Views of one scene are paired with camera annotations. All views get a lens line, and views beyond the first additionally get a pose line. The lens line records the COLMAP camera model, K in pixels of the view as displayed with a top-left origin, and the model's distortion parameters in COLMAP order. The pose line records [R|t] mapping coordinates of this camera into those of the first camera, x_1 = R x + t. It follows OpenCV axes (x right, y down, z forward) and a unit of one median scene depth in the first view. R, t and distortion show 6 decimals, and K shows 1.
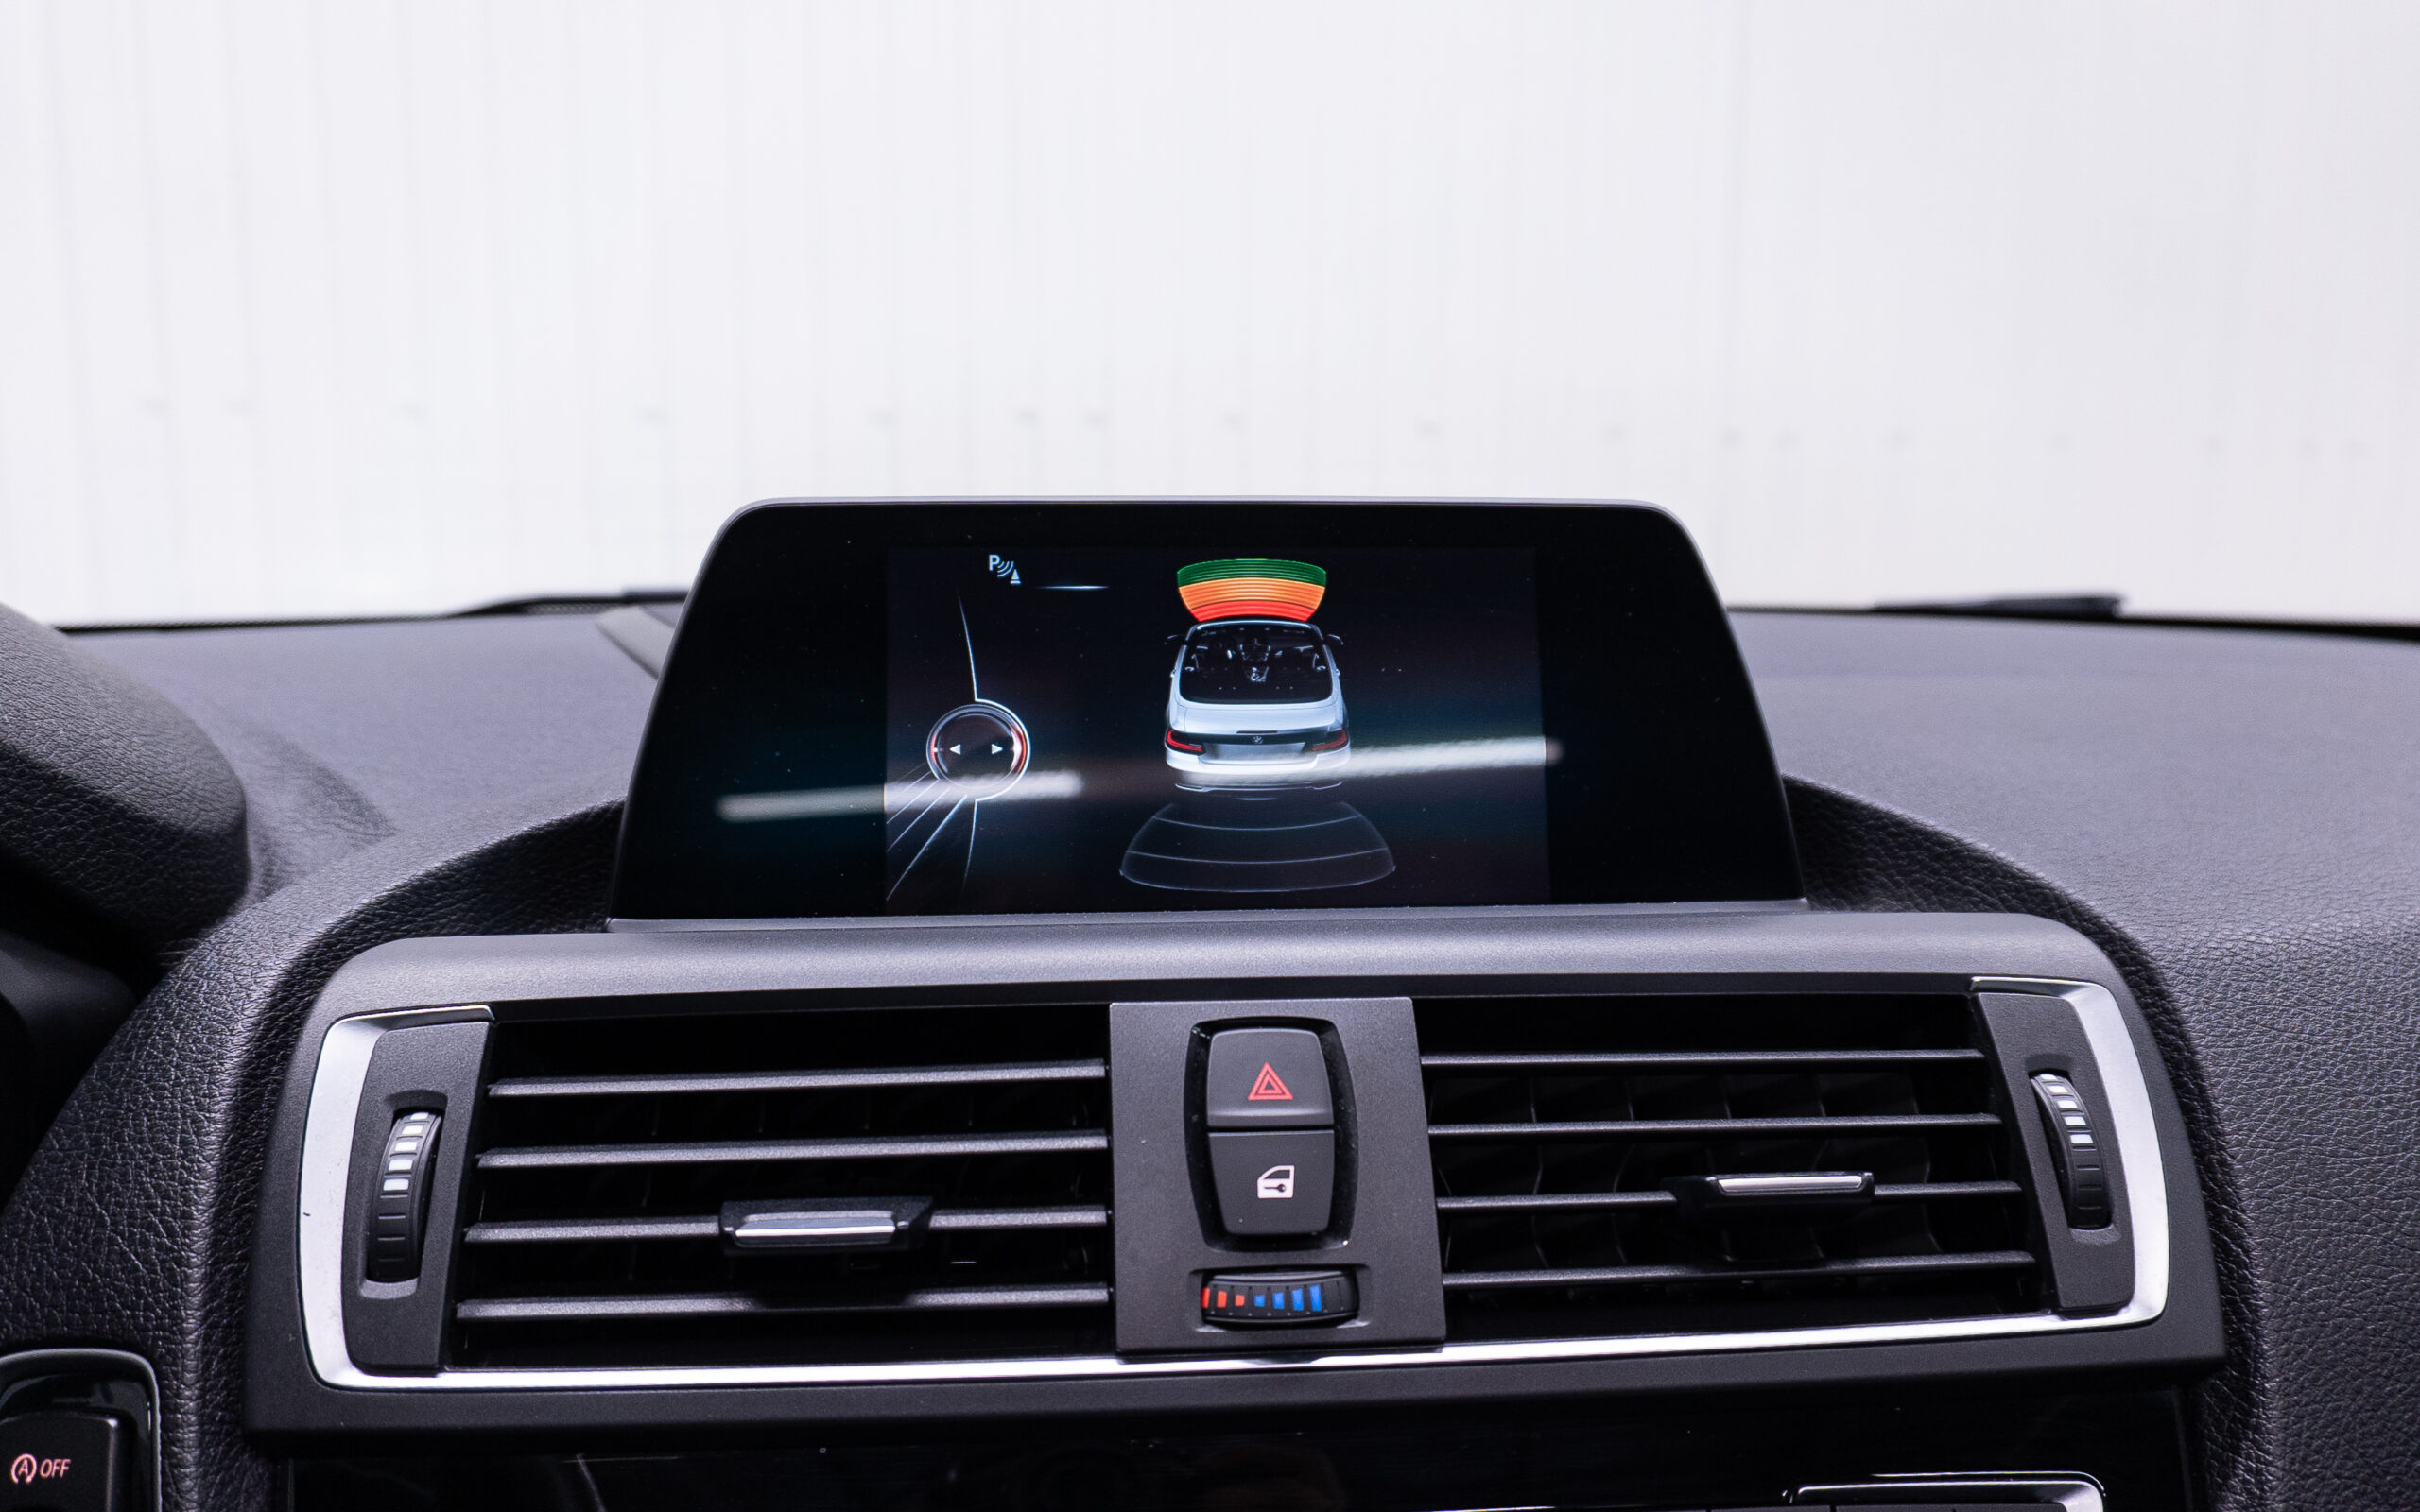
lens RADIAL K [[1659.4, 0, 1192.9], [0, 1659.4, 743.1], [0, 0, 1]] dist [-0.011049, -0.004150]
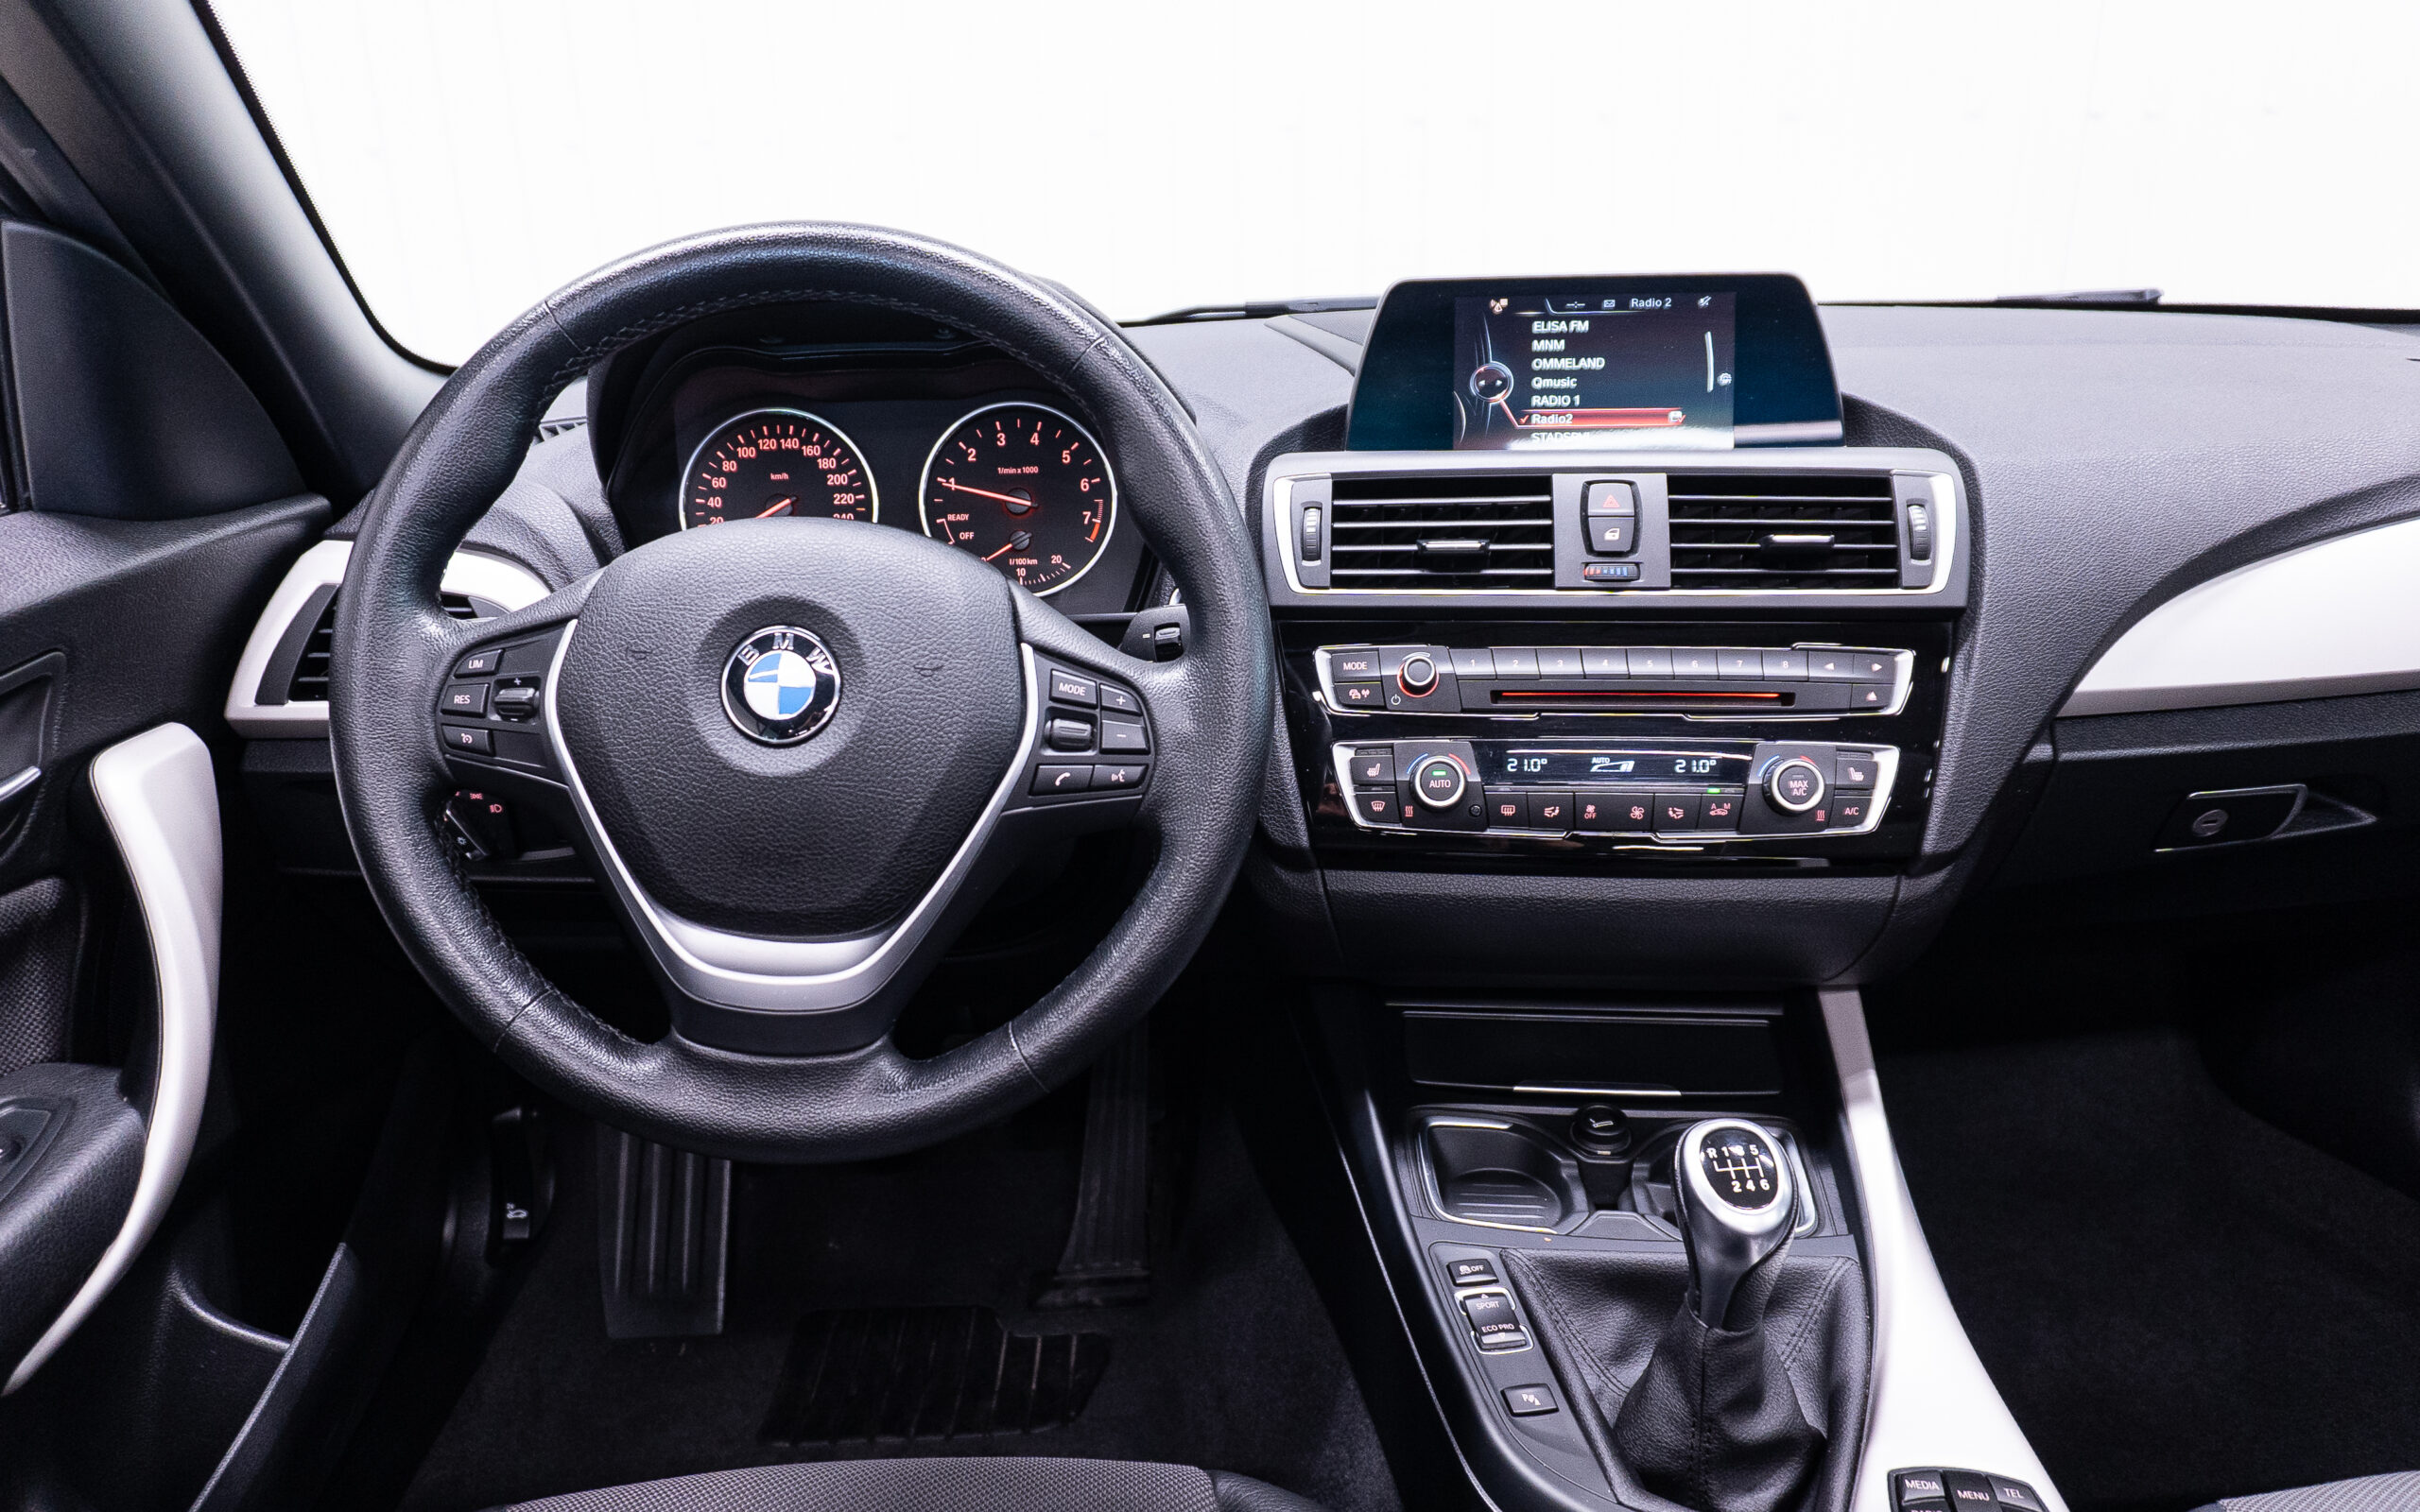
lens RADIAL K [[1659.4, 0, 1224.2], [0, 1659.4, 753.2], [0, 0, 1]] dist [-0.011049, -0.004150]
pose [[0.985440, 0.030069, -0.167344, -0.116334], [0.004307, 0.979506, 0.201367, 0.053874], [0.169970, -0.199156, 0.965115, -1.903526]]
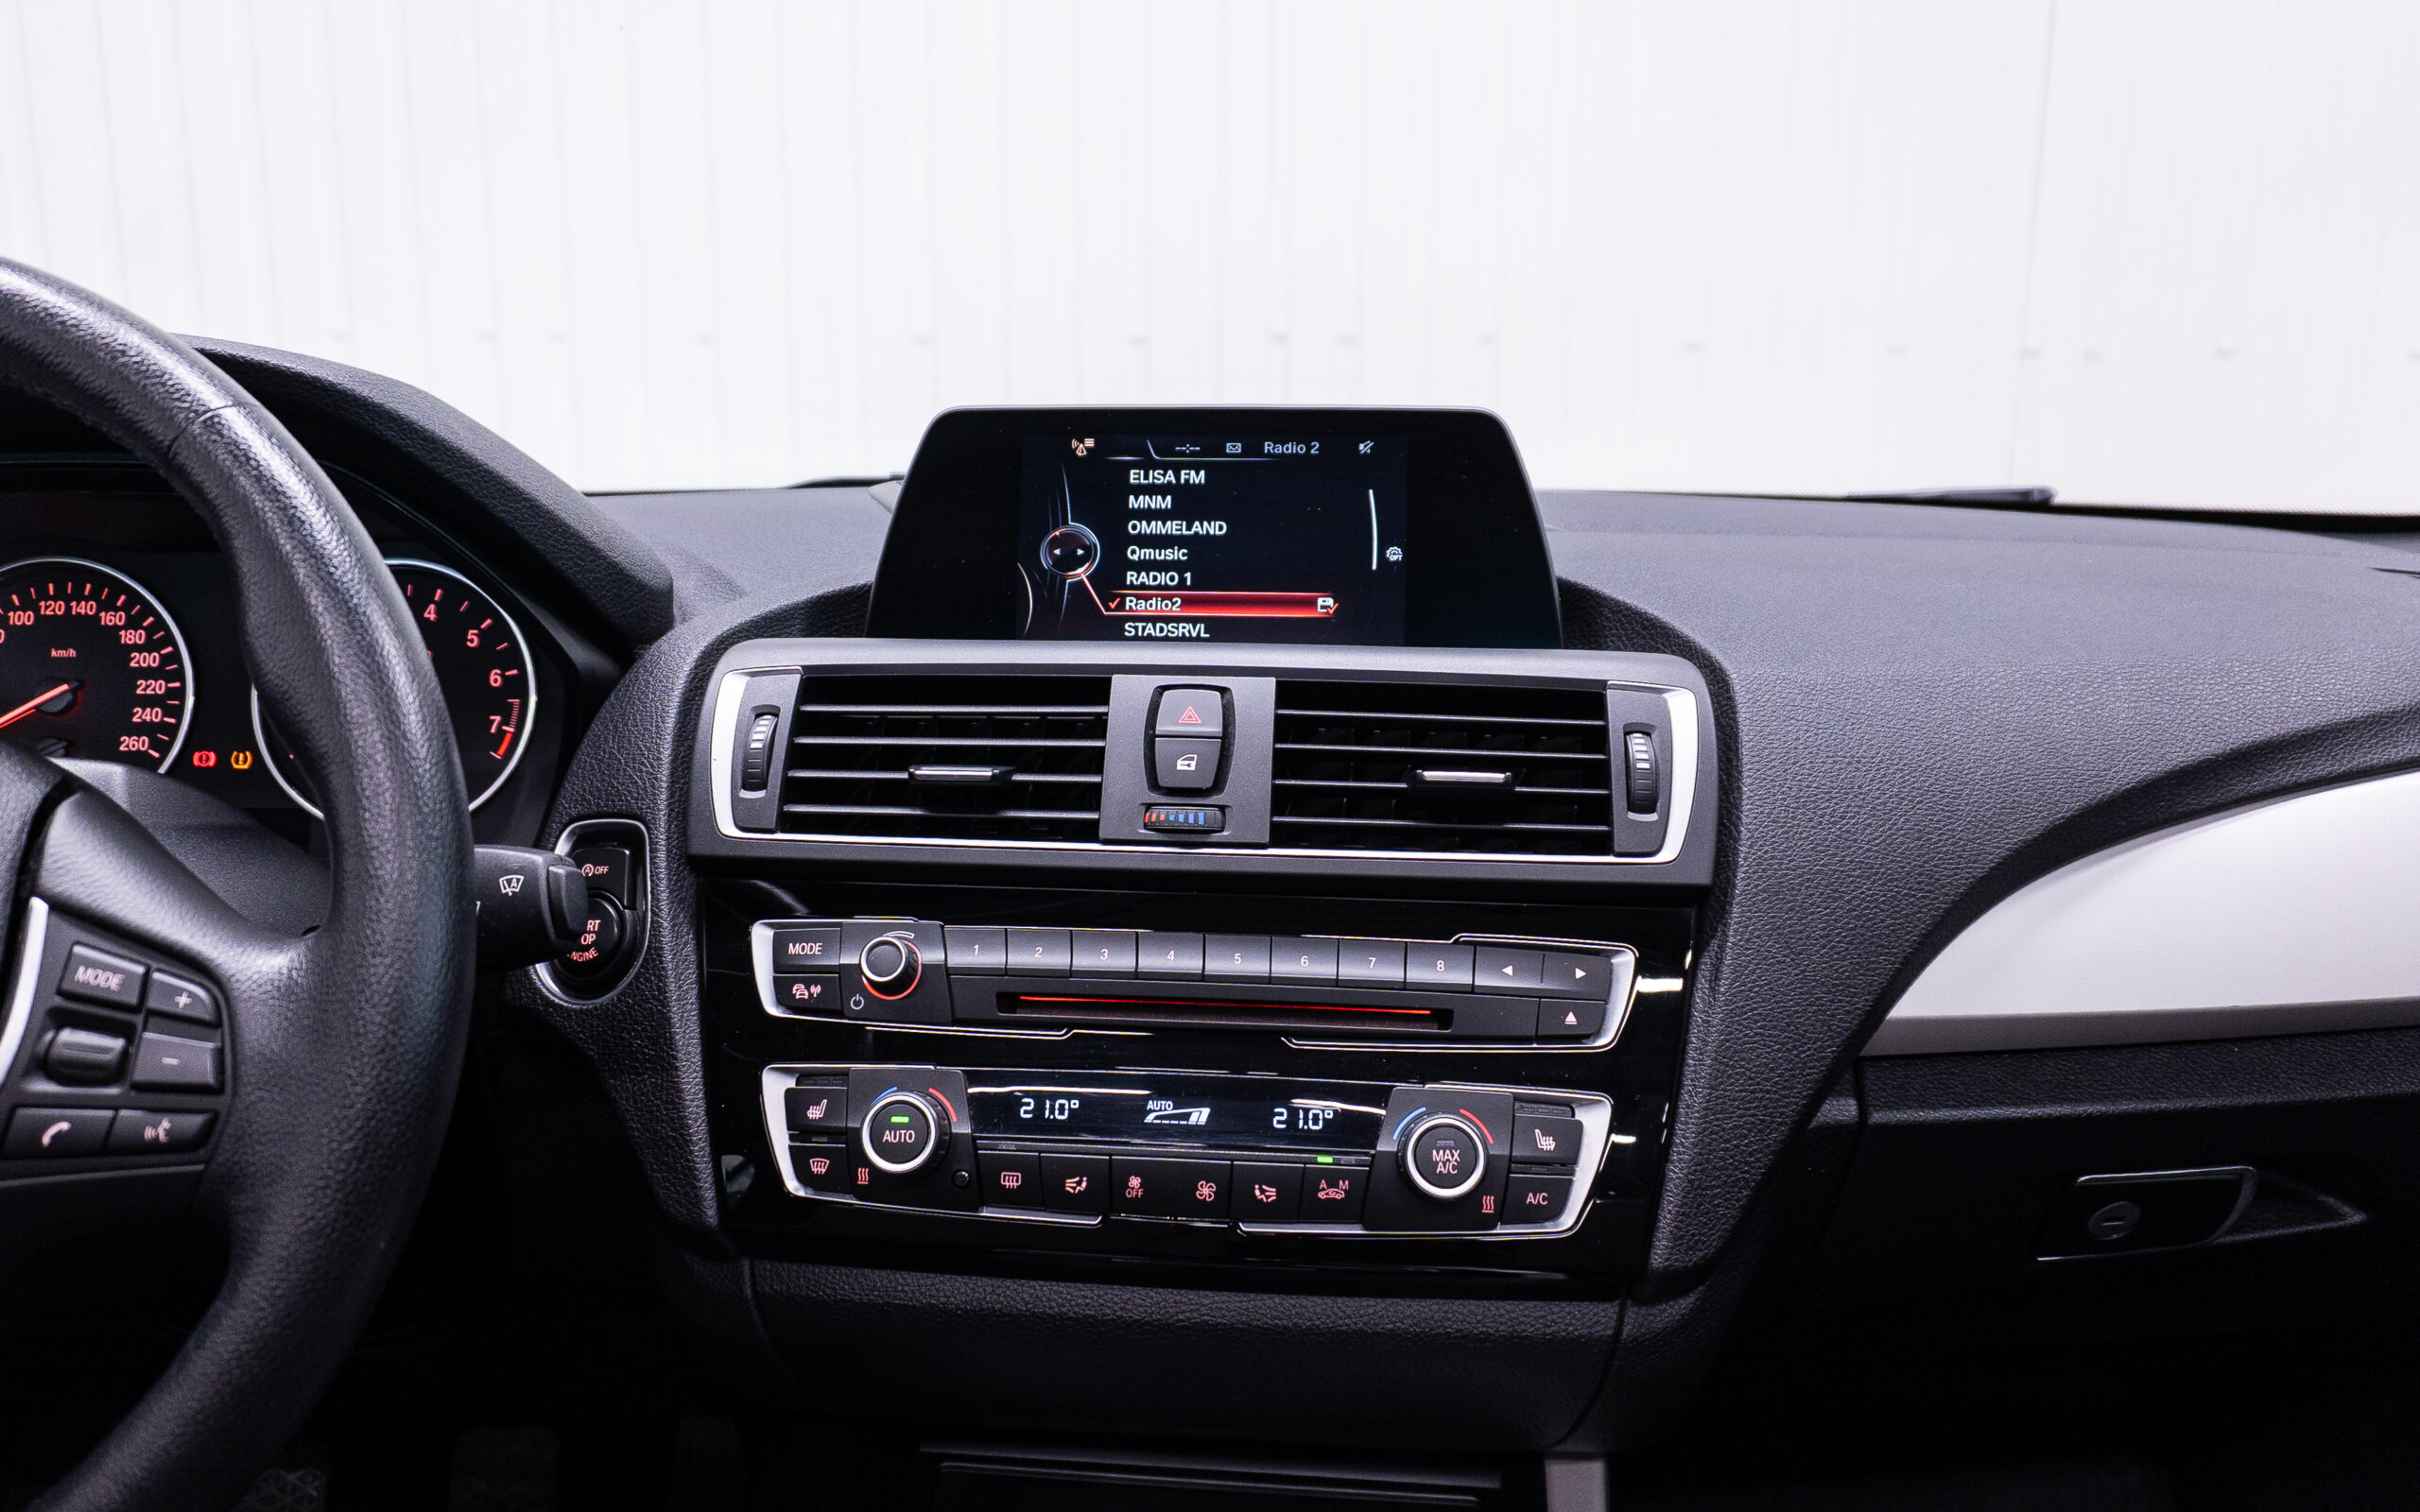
lens RADIAL K [[1729.8, 0, 1195.9], [0, 1729.8, 755.1], [0, 0, 1]] dist [-0.018079, 0.002924]
pose [[0.984498, 0.032508, -0.172360, 0.394911], [-0.024652, 0.998566, 0.047527, 0.155966], [0.173657, -0.042541, 0.983887, -0.945582]]
